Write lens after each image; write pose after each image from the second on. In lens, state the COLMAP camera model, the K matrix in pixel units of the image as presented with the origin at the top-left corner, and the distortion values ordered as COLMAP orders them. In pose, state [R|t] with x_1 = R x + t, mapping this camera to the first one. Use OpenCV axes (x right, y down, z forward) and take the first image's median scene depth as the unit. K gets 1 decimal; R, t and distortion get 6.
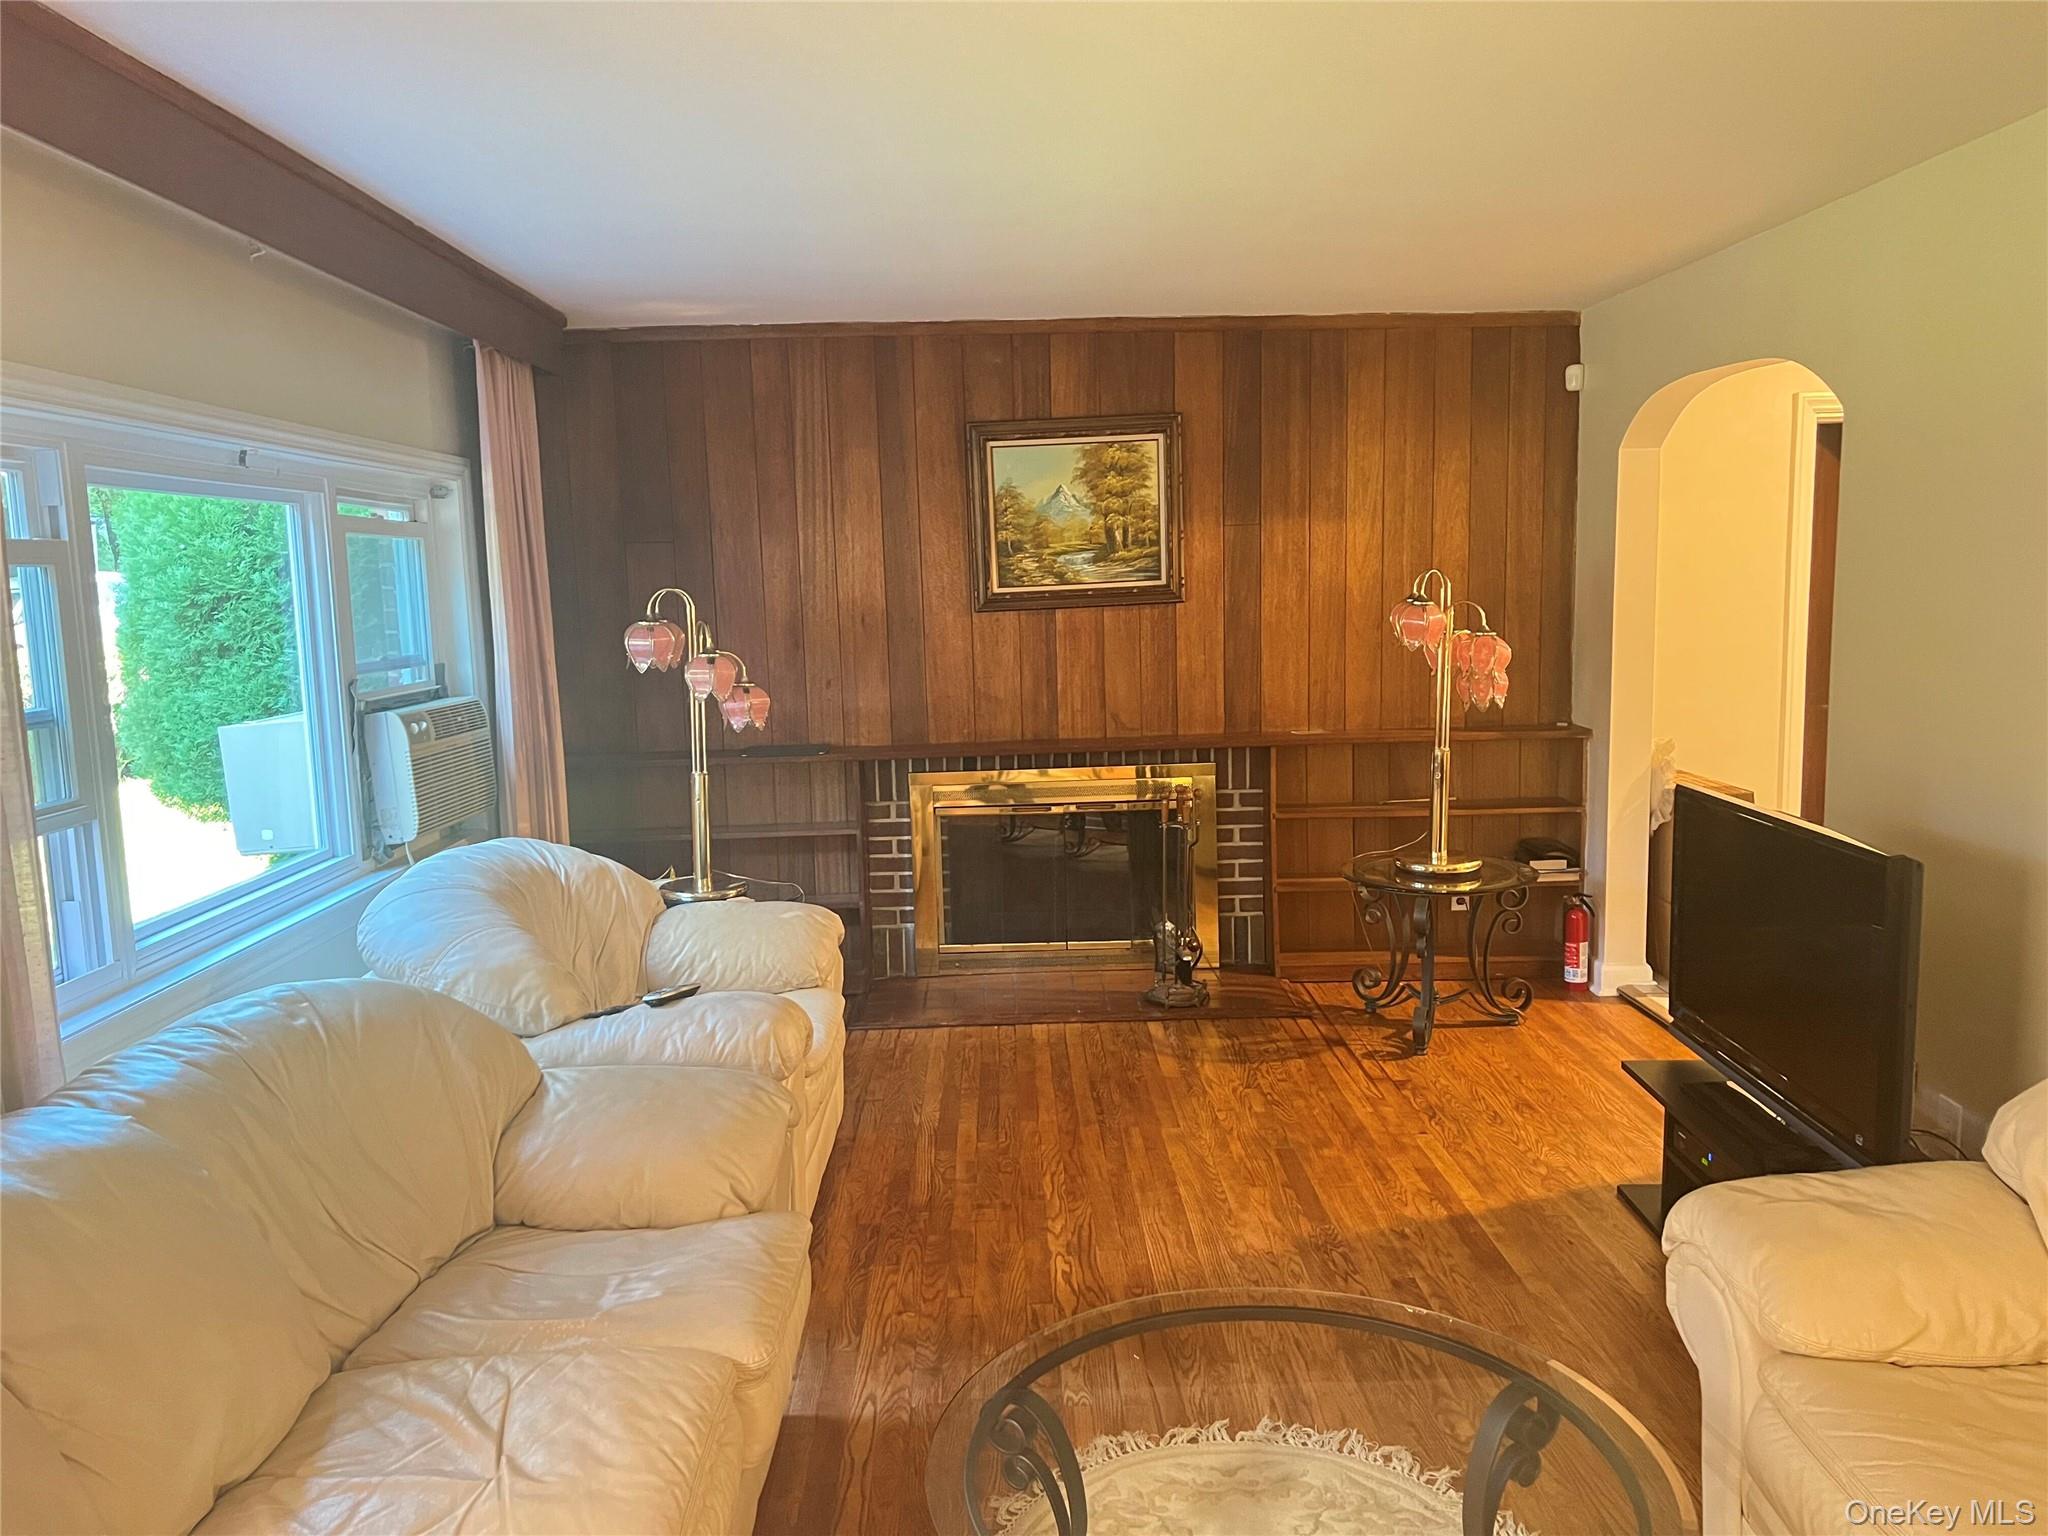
lens RADIAL K [[1552.5, 0, 1017.3], [0, 1552.5, 760.3], [0, 0, 1]] dist [0.082487, -0.078943]
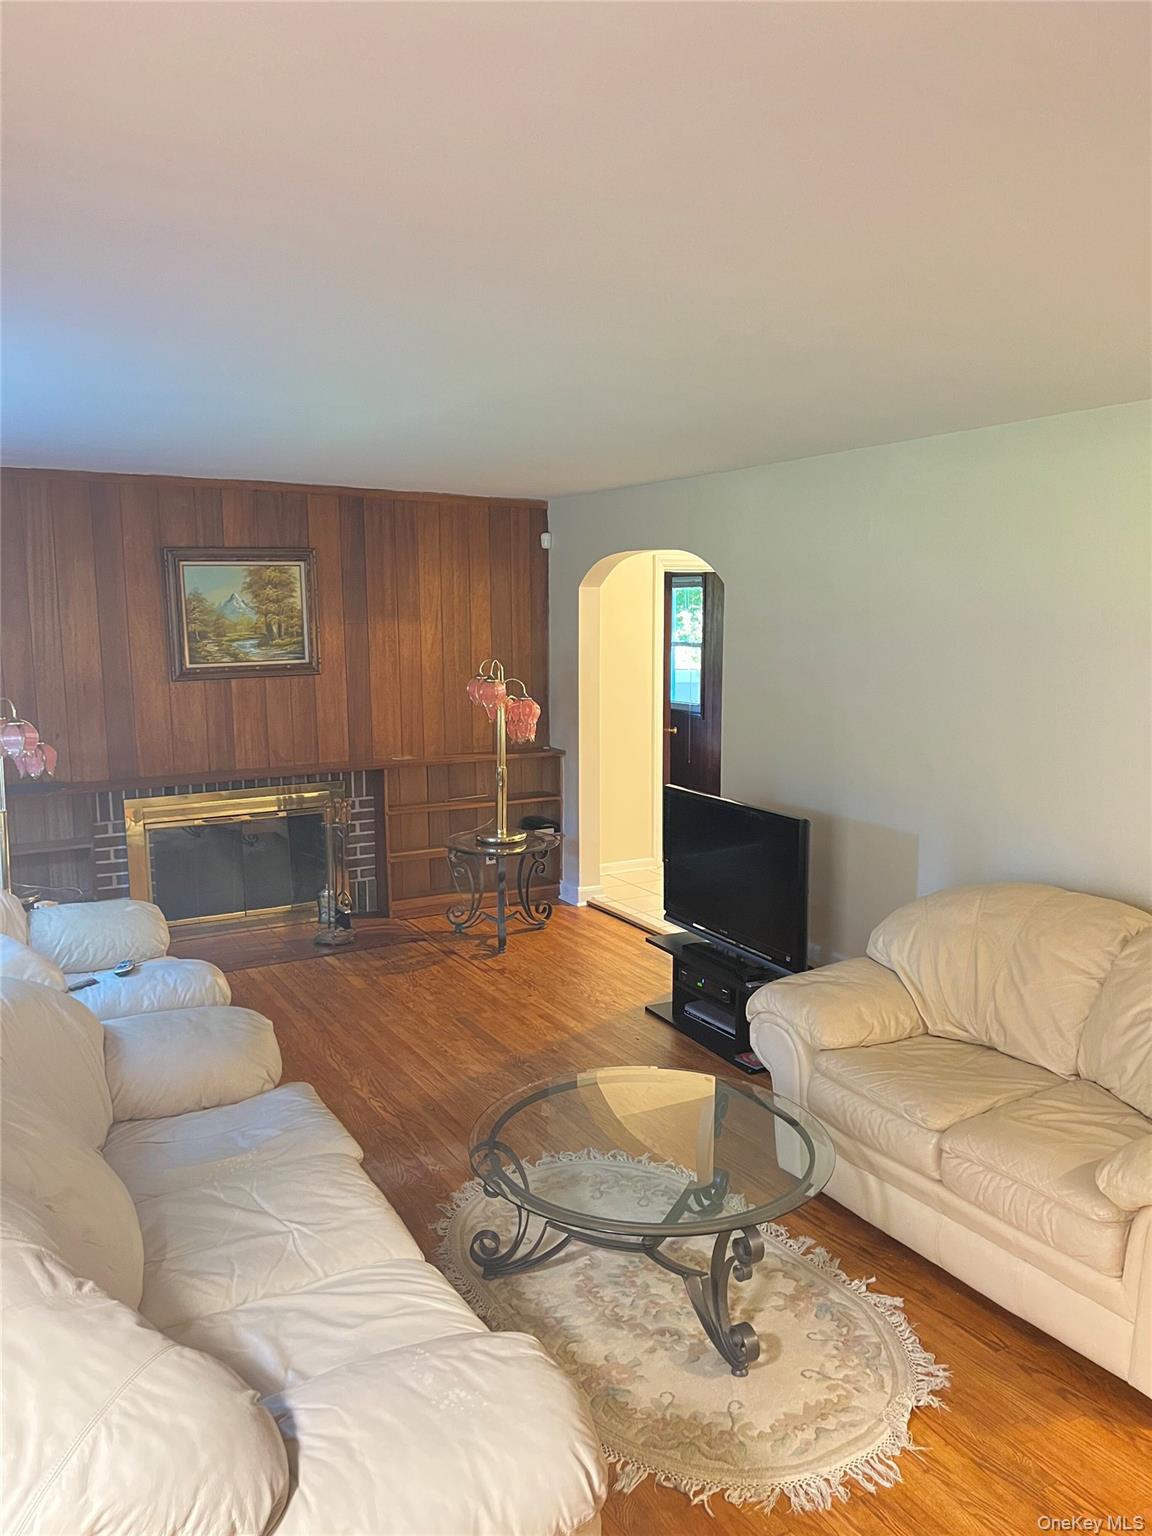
lens RADIAL K [[1164.4, 0, 577.9], [0, 1164.4, 764.1], [0, 0, 1]] dist [0.082487, -0.078943]
pose [[0.872684, -0.042828, 0.486404, -0.229878], [0.039825, 0.999070, 0.016515, -0.024691], [-0.486659, 0.004959, 0.873578, -0.101720]]
